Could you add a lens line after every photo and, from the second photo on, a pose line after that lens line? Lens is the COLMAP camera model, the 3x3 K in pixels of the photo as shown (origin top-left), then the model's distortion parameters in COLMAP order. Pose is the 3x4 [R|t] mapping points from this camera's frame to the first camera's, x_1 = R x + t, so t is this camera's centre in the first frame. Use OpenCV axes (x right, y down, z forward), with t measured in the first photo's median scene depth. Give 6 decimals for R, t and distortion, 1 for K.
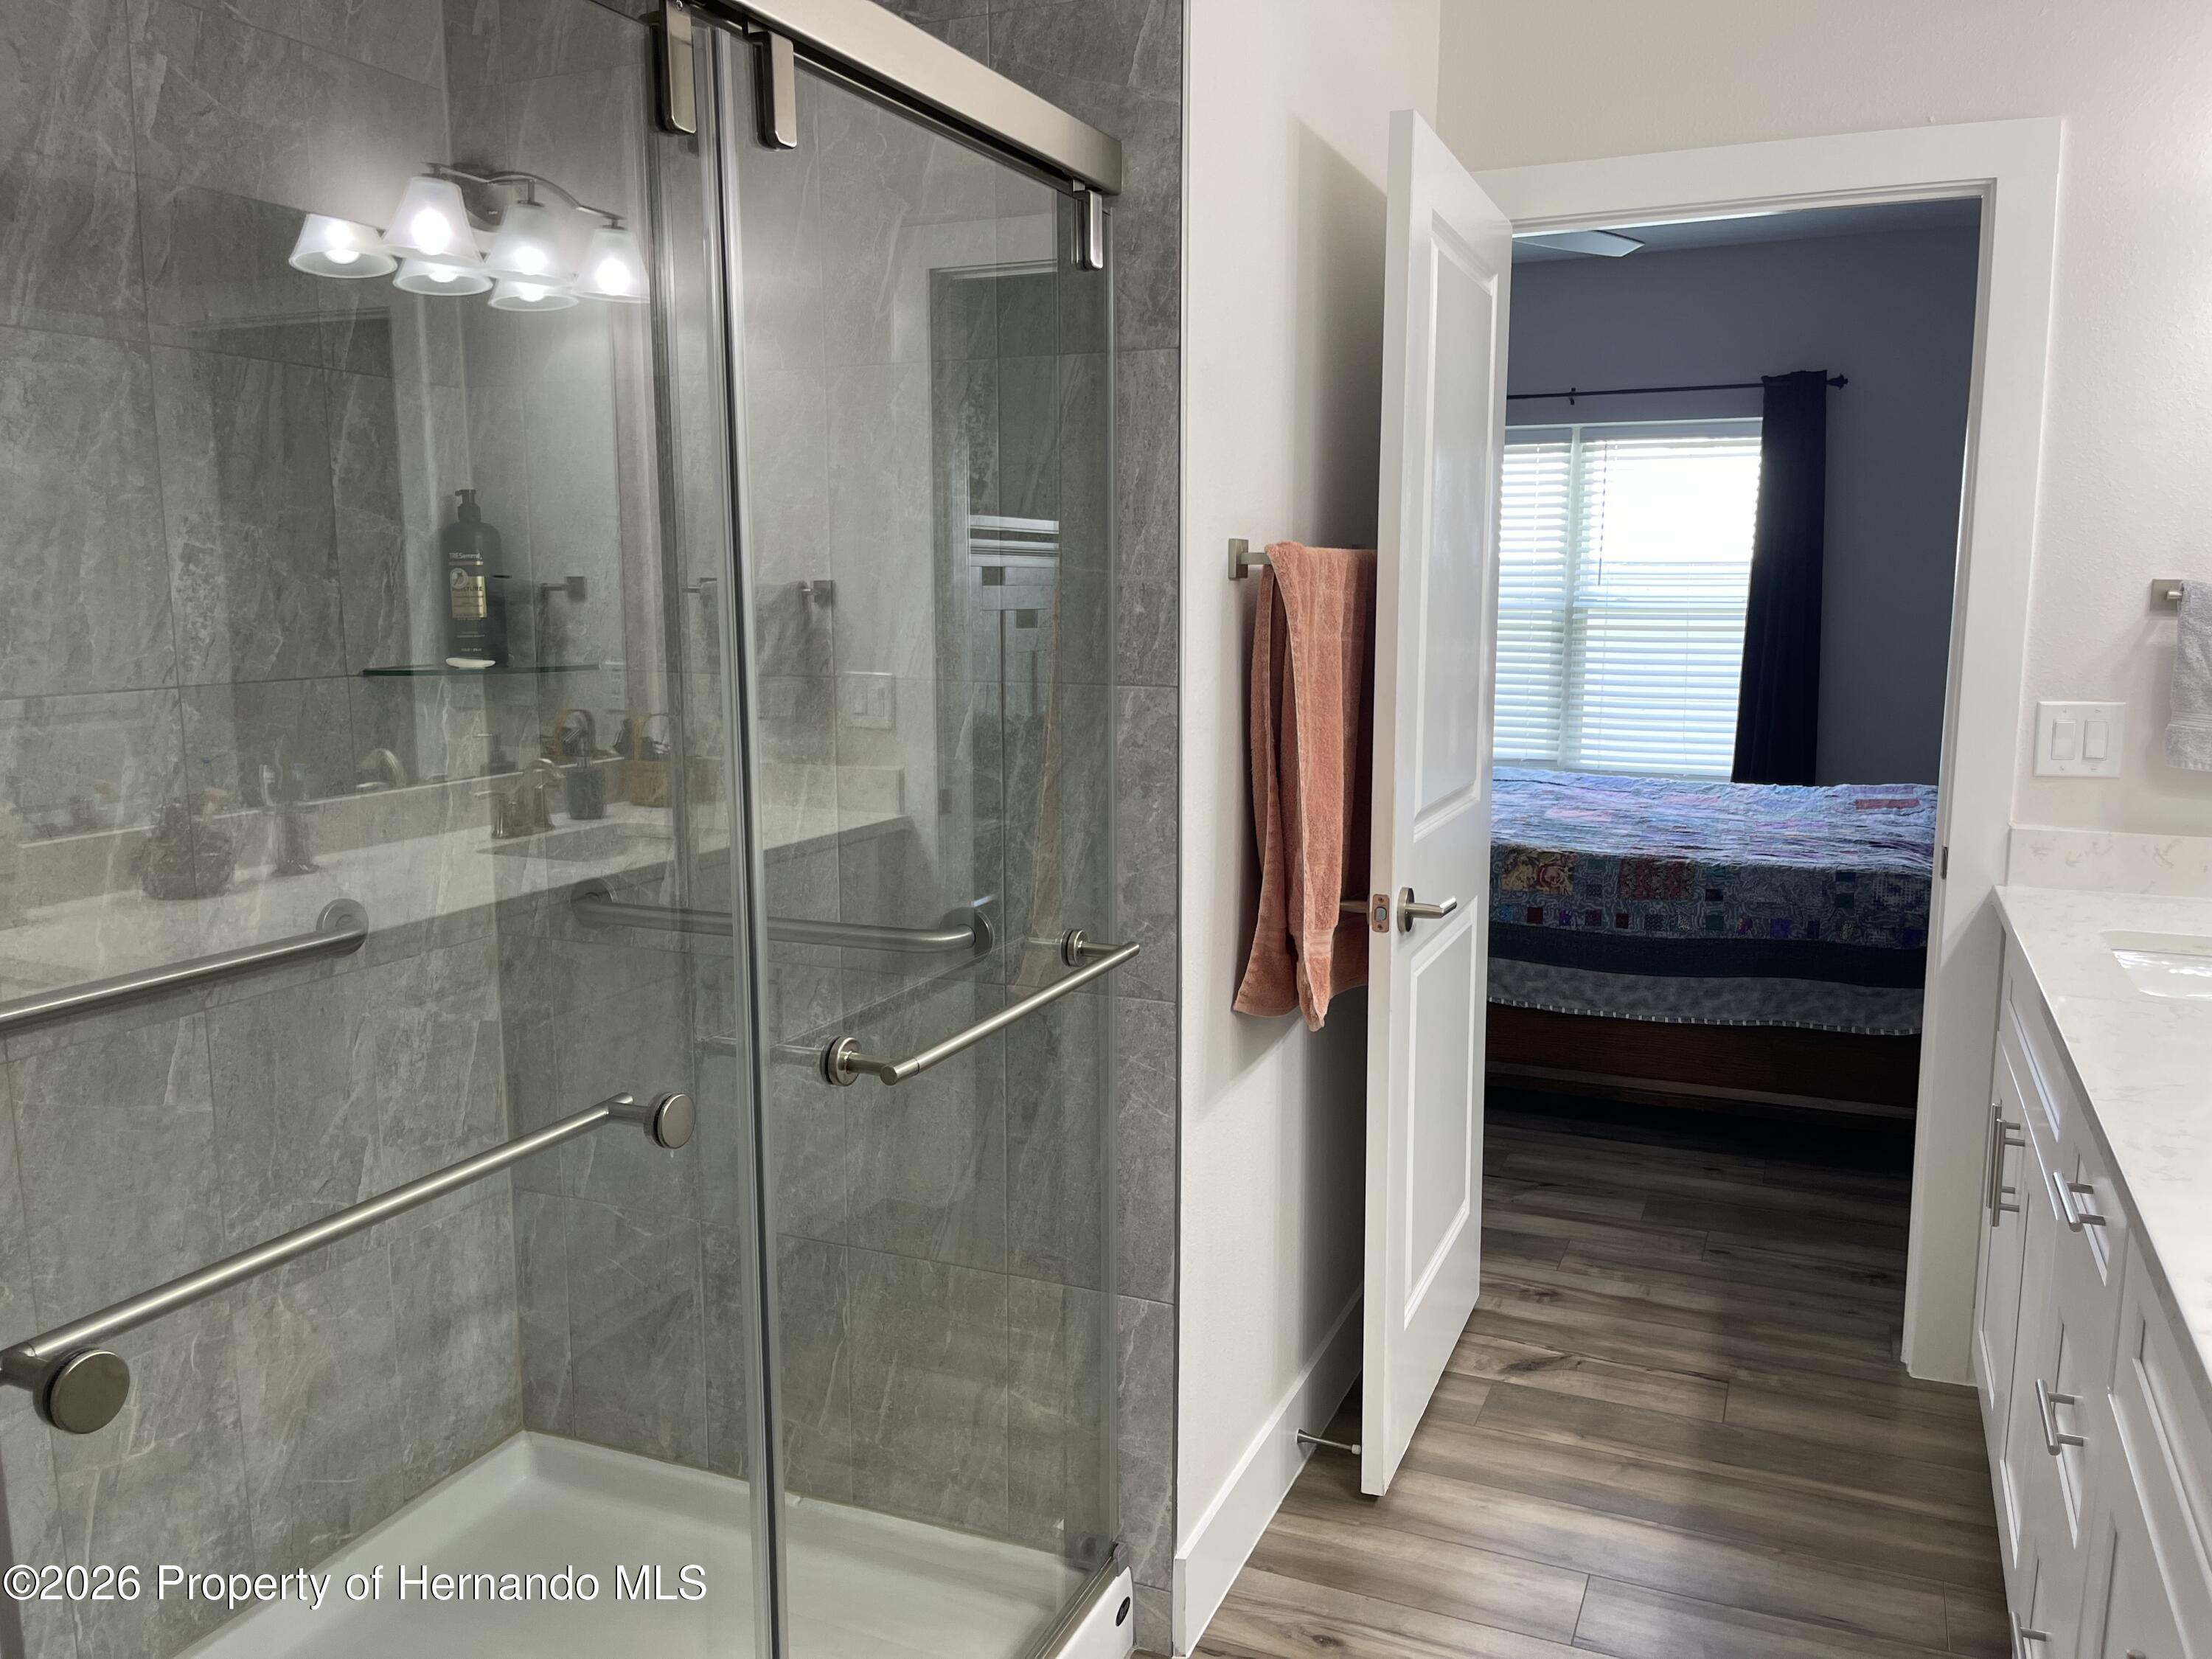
lens RADIAL K [[1676.2, 0, 1102.4], [0, 1676.2, 815.5], [0, 0, 1]] dist [0.060728, -0.077603]
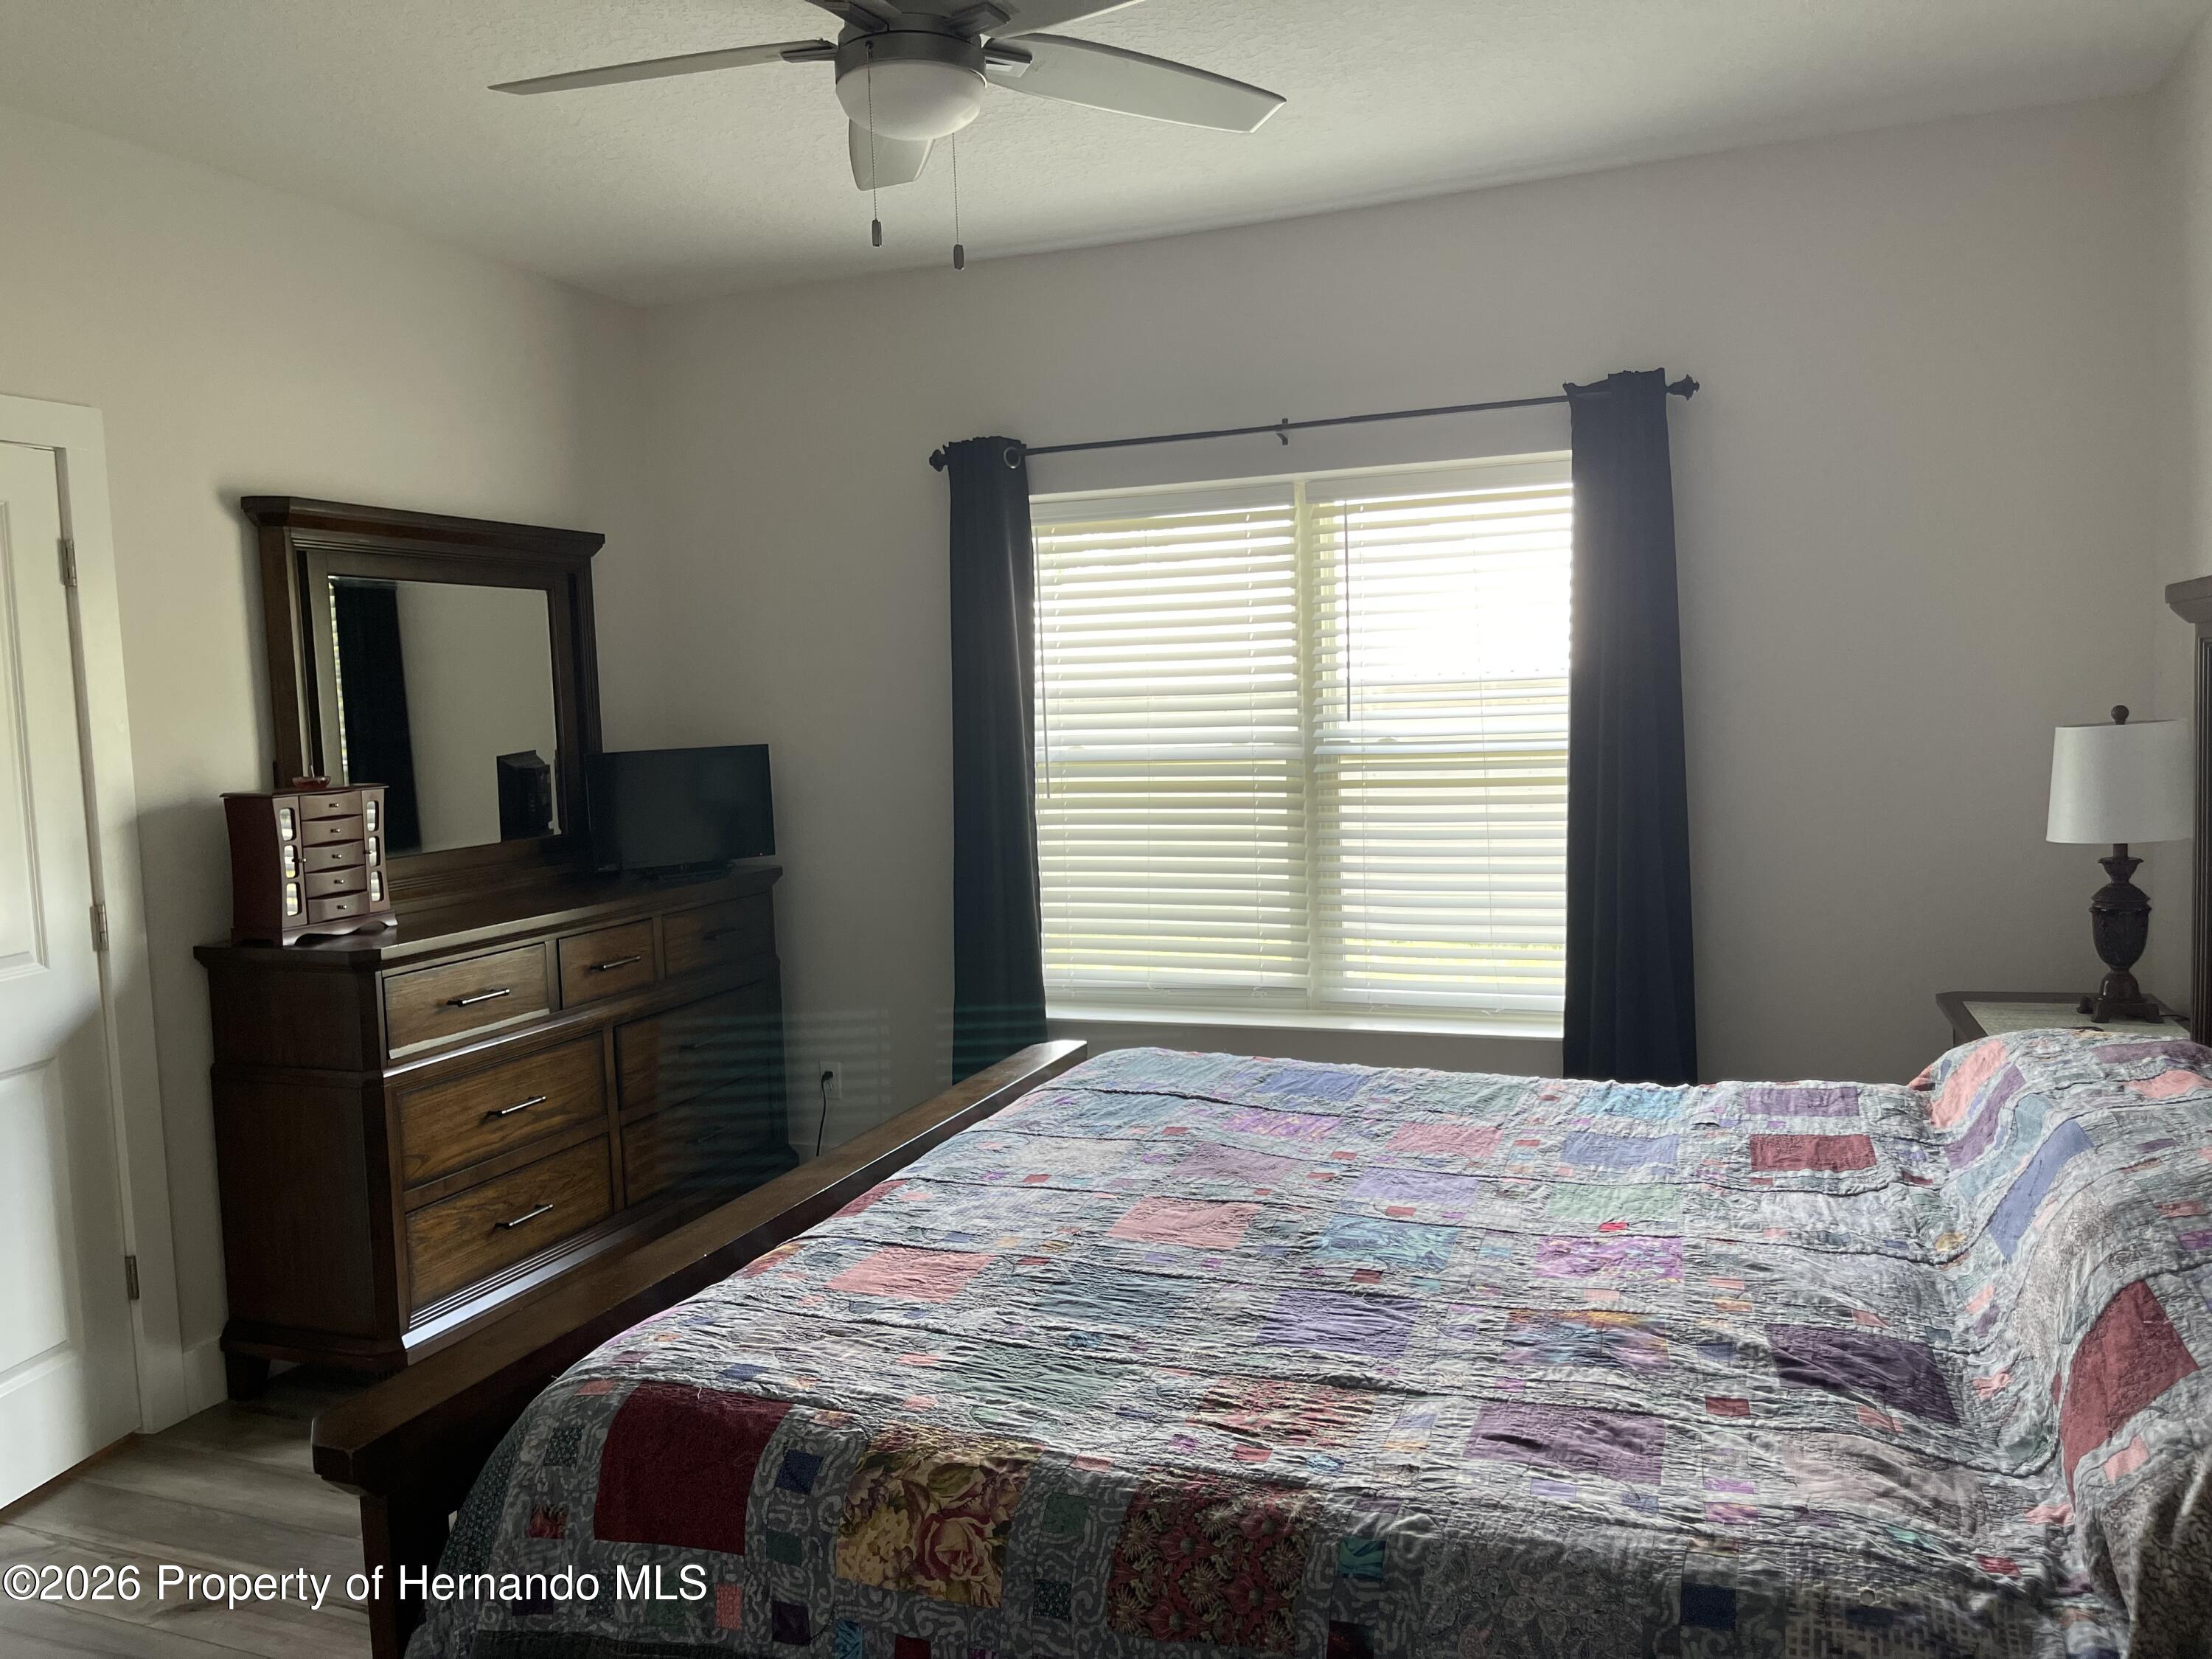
lens RADIAL K [[1676.2, 0, 1101.9], [0, 1676.2, 814.2], [0, 0, 1]] dist [0.060728, -0.077603]
pose [[0.998368, -0.042875, 0.037727, 0.183607], [0.045528, 0.996329, -0.072499, -0.061348], [-0.034480, 0.074098, 0.996655, 0.383805]]
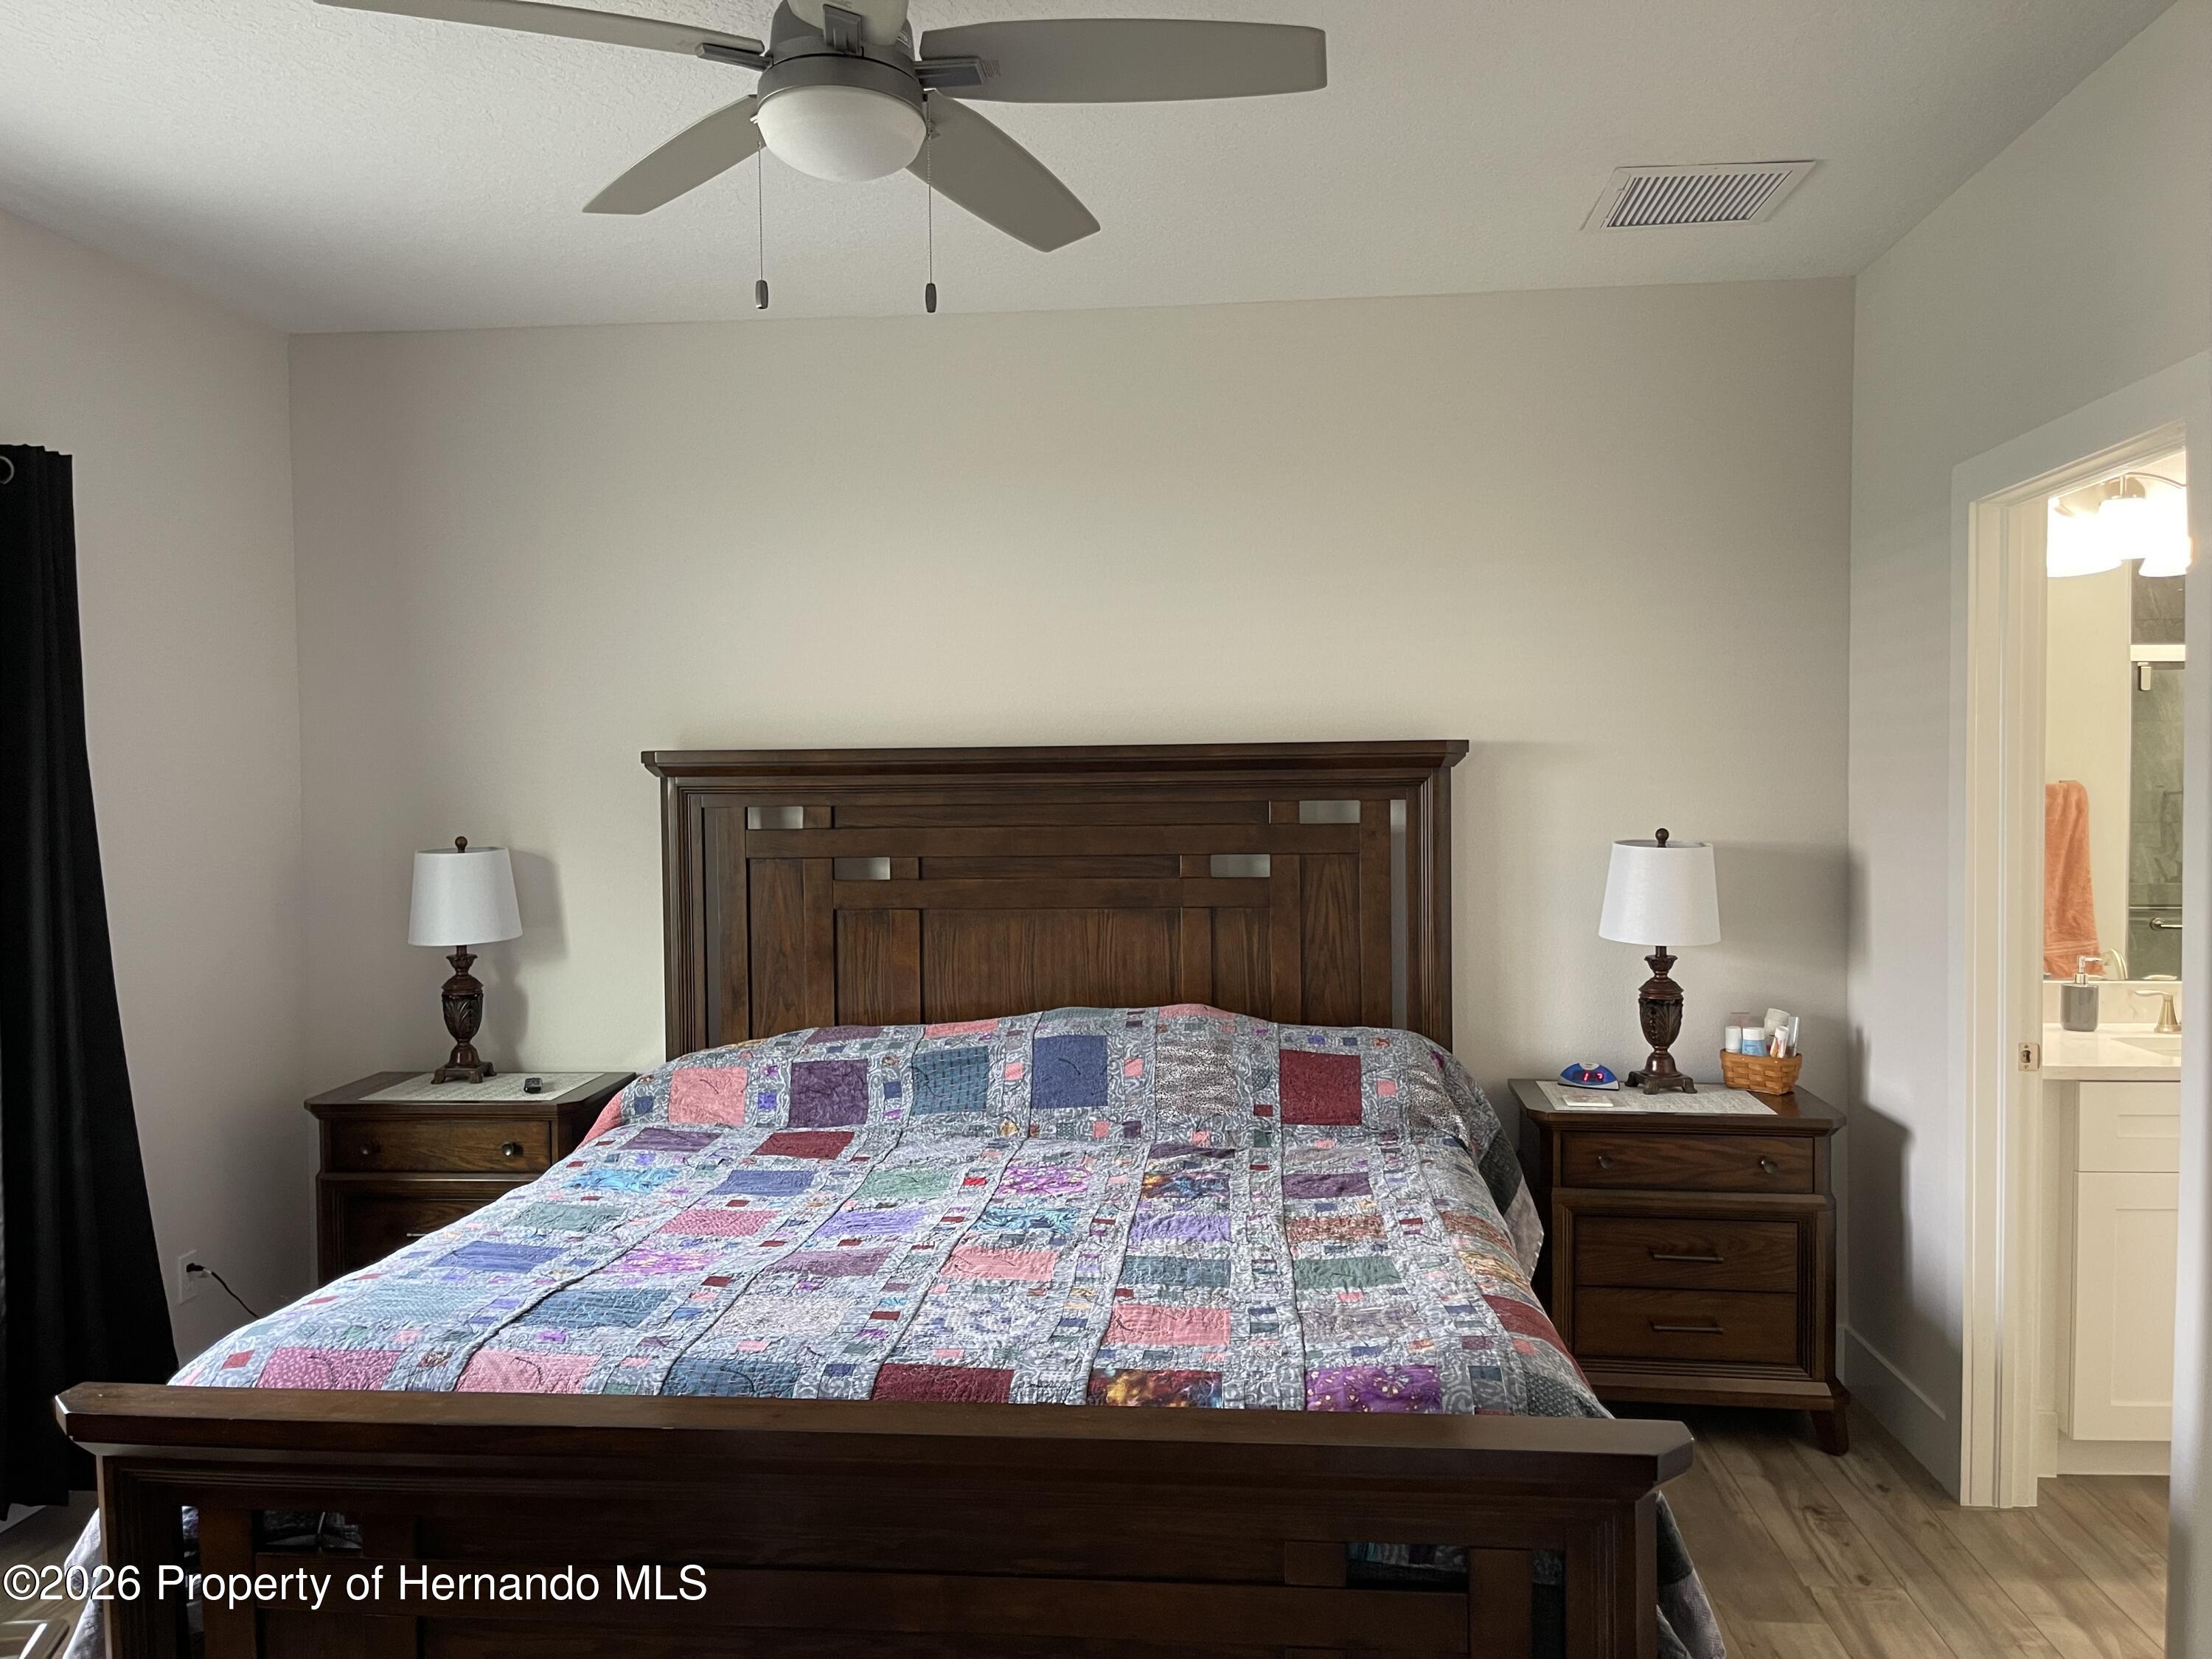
lens RADIAL K [[1676.2, 0, 1098.4], [0, 1676.2, 814.6], [0, 0, 1]] dist [0.060728, -0.077603]
pose [[-0.304382, -0.018765, 0.952365, -0.181814], [0.143852, 0.987434, 0.065432, -0.130974], [-0.941625, 0.156916, -0.297858, 0.827164]]
